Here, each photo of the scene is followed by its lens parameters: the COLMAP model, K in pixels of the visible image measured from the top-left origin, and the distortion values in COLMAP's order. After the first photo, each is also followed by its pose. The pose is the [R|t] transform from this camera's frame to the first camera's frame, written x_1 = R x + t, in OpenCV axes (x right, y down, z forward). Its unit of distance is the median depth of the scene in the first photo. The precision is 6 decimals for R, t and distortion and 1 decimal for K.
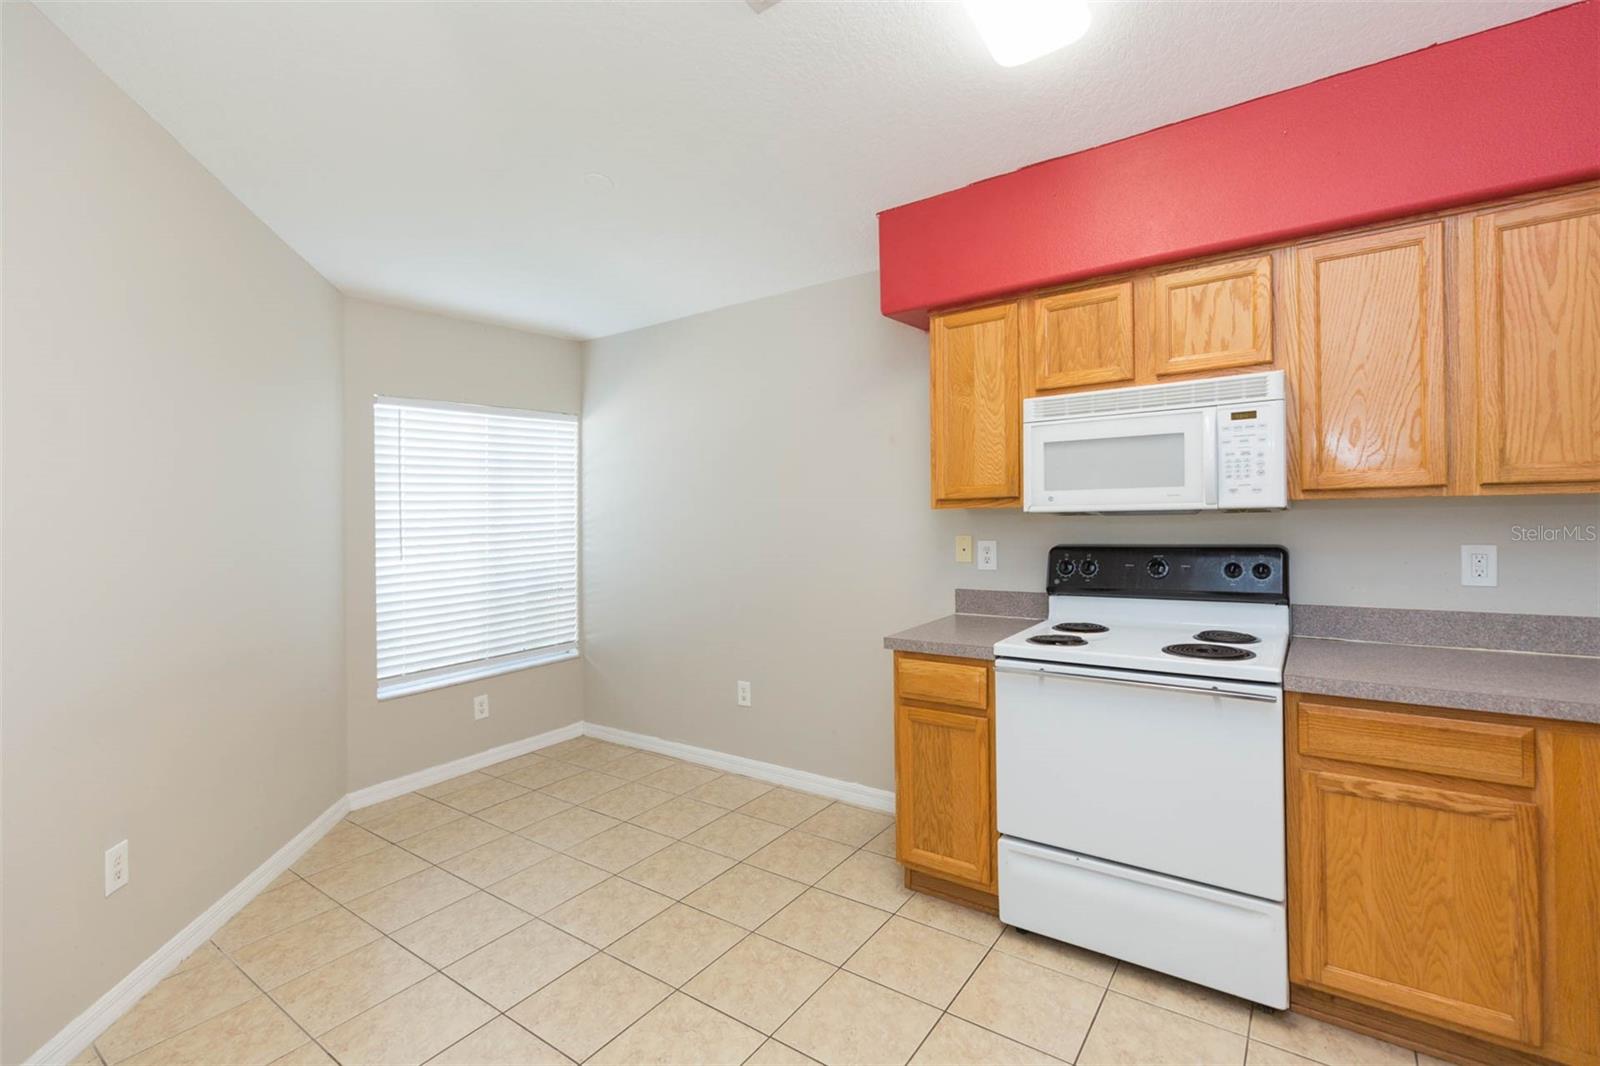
lens RADIAL K [[723.9, 0, 793.3], [0, 723.9, 515.0], [0, 0, 1]] dist [0.000295, 0.000109]
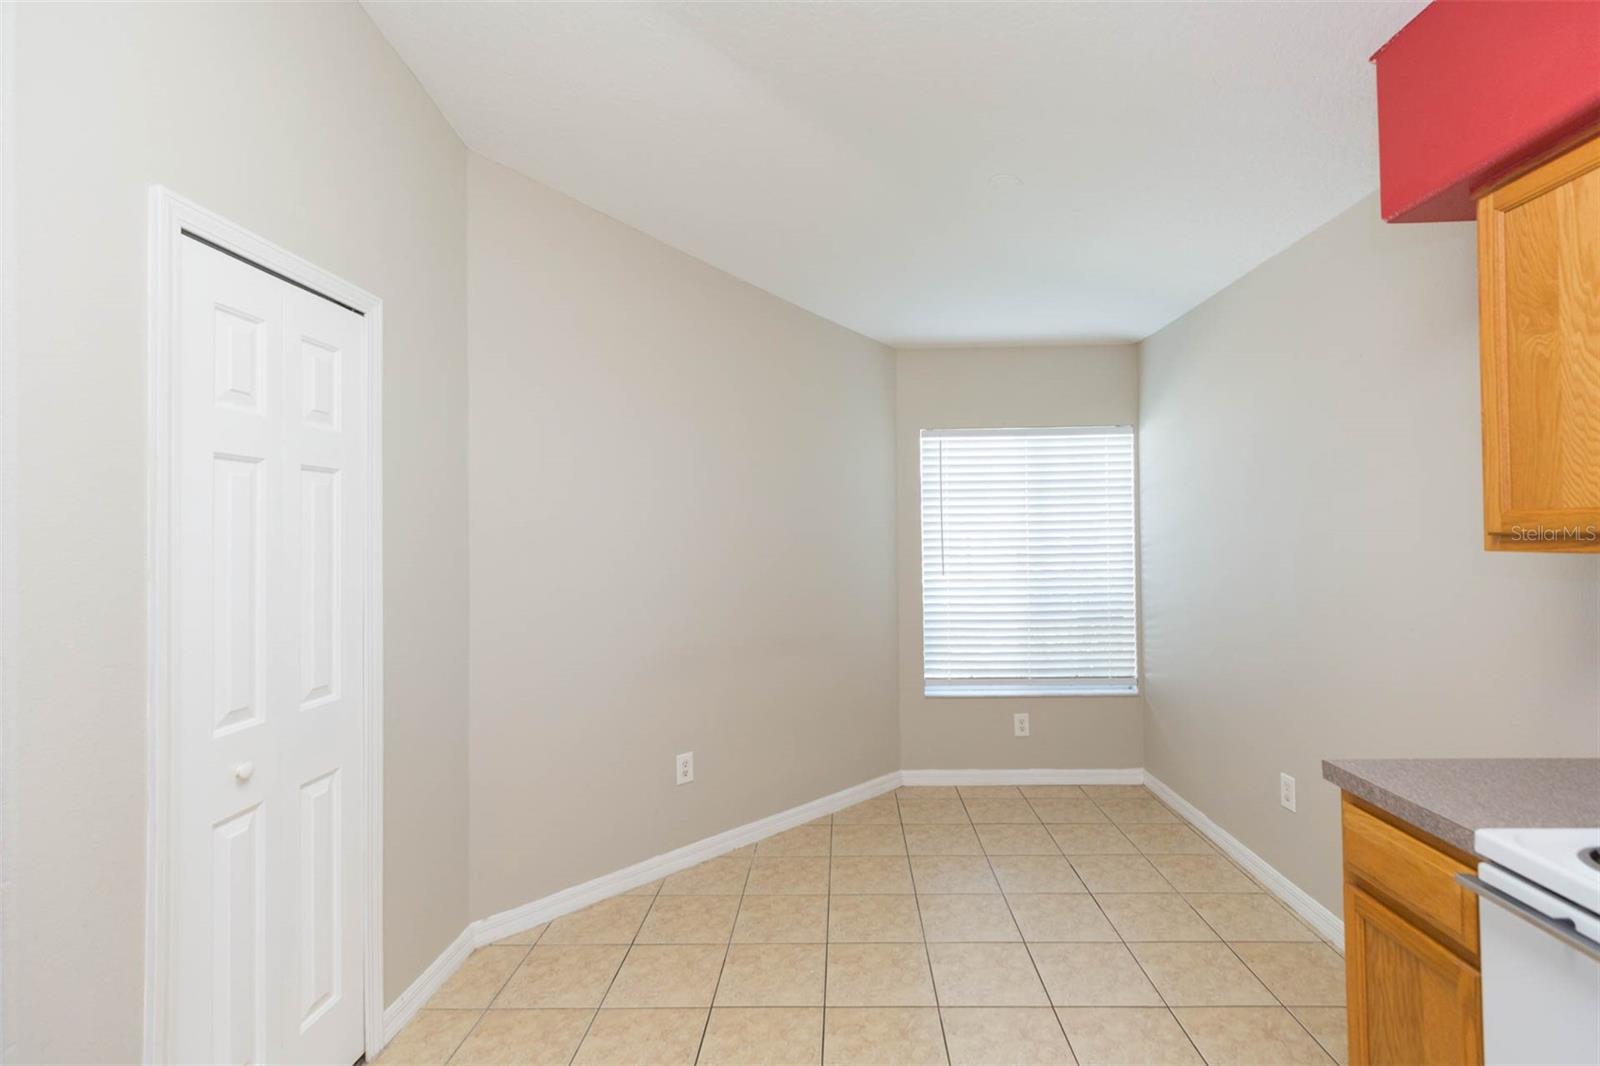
lens RADIAL K [[721.4, 0, 819.4], [0, 721.4, 528.2], [0, 0, 1]] dist [-0.000061, -0.000178]
pose [[0.572340, 0.014233, -0.819893, 0.259494], [-0.011937, 0.999888, 0.009024, -0.018249], [0.819930, 0.004623, 0.572445, 0.209233]]
